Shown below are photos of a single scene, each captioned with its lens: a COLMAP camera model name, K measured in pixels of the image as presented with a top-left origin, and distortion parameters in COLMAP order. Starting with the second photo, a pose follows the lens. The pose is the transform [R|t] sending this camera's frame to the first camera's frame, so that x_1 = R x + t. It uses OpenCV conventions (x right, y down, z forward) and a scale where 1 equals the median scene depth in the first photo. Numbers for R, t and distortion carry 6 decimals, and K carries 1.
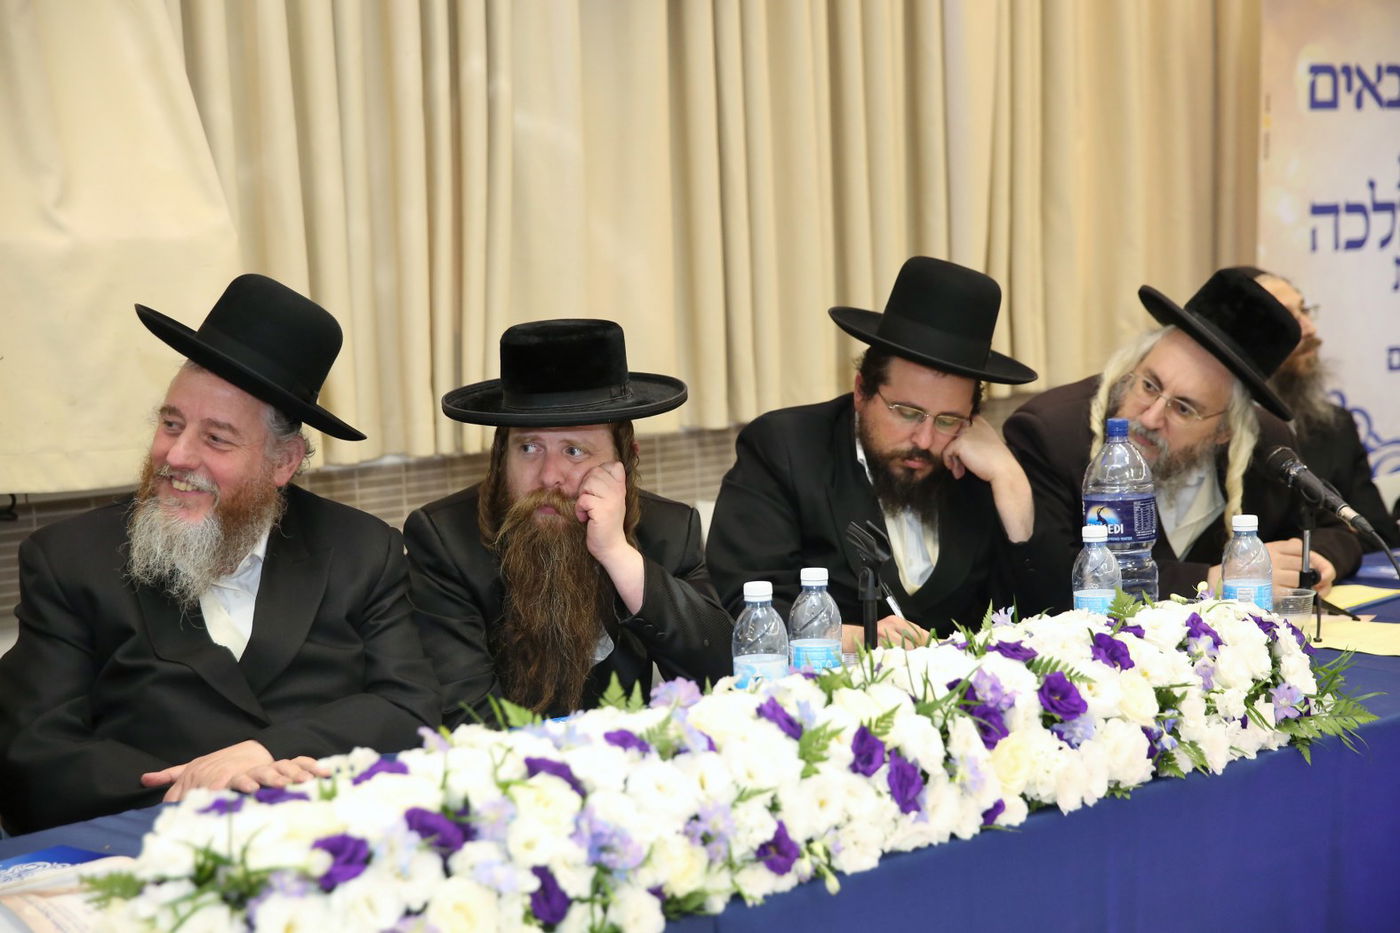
lens RADIAL K [[2549.7, 0, 700.0], [0, 2549.7, 466.5], [0, 0, 1]] dist [0.450362, -0.122394]
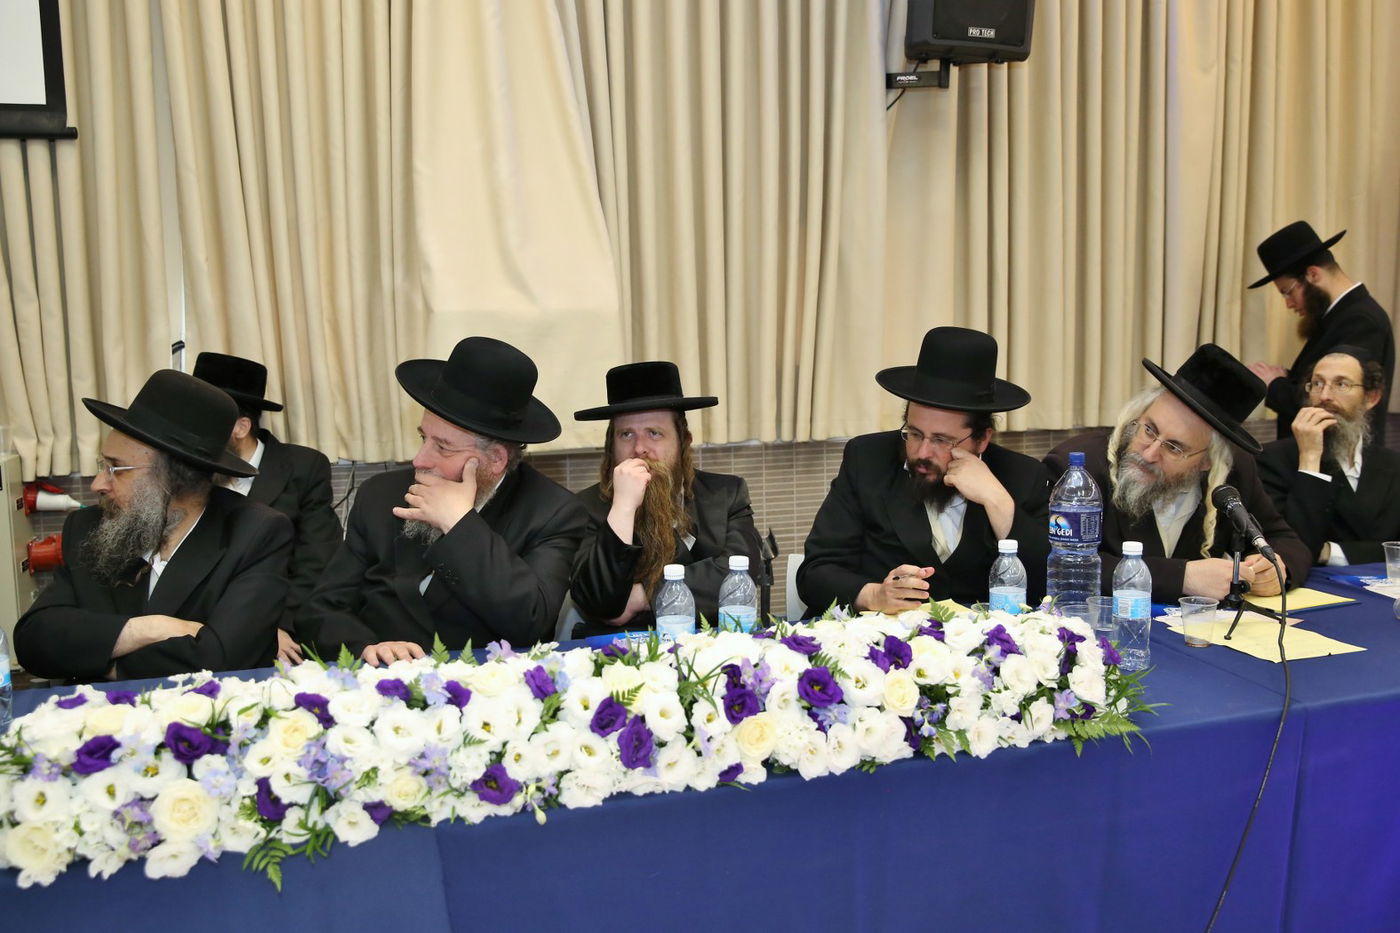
lens RADIAL K [[1209.2, 0, 700.0], [0, 1209.2, 466.5], [0, 0, 1]] dist [-0.001143, 0.004460]
pose [[0.880519, 0.072603, -0.468417, 0.345319], [-0.052363, 0.997051, 0.056109, -0.046251], [0.471109, -0.024878, 0.881724, 0.441726]]
